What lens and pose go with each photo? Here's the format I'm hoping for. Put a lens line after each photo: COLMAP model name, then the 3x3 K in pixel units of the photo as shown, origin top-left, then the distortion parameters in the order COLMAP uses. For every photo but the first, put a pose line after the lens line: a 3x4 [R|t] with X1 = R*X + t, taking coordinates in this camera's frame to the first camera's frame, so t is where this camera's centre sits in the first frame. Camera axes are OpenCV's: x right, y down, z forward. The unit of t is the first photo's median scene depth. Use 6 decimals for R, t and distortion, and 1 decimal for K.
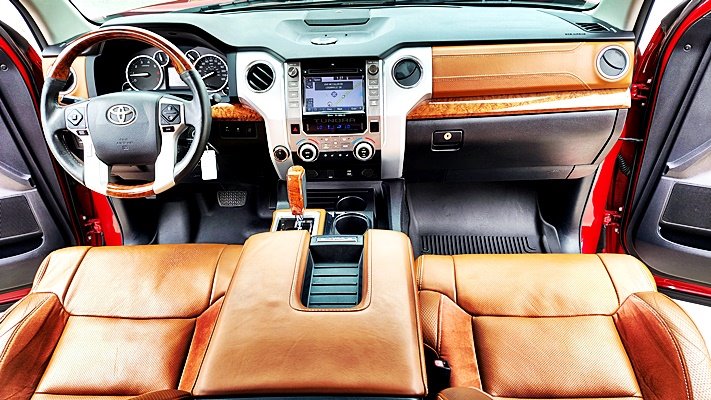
lens RADIAL K [[491.8, 0, 359.0], [0, 491.8, 202.0], [0, 0, 1]] dist [0.023336, -0.027891]
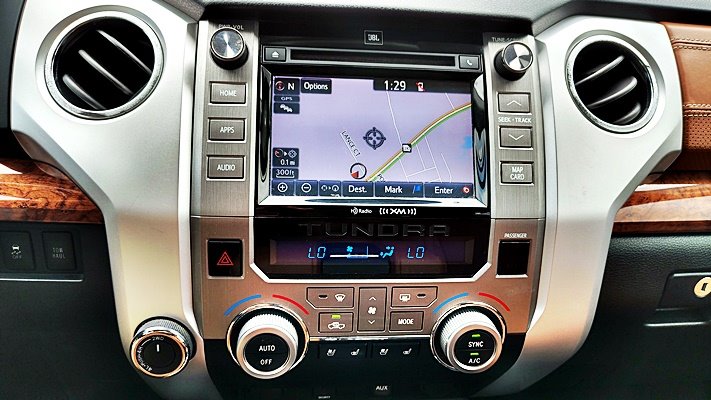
lens RADIAL K [[491.8, 0, 353.4], [0, 491.8, 207.0], [0, 0, 1]] dist [0.023336, -0.027891]
pose [[0.986248, 0.036679, 0.161153, -0.106035], [-0.004496, 0.980656, -0.195686, -0.124365], [-0.165213, 0.192270, 0.967335, 0.733305]]
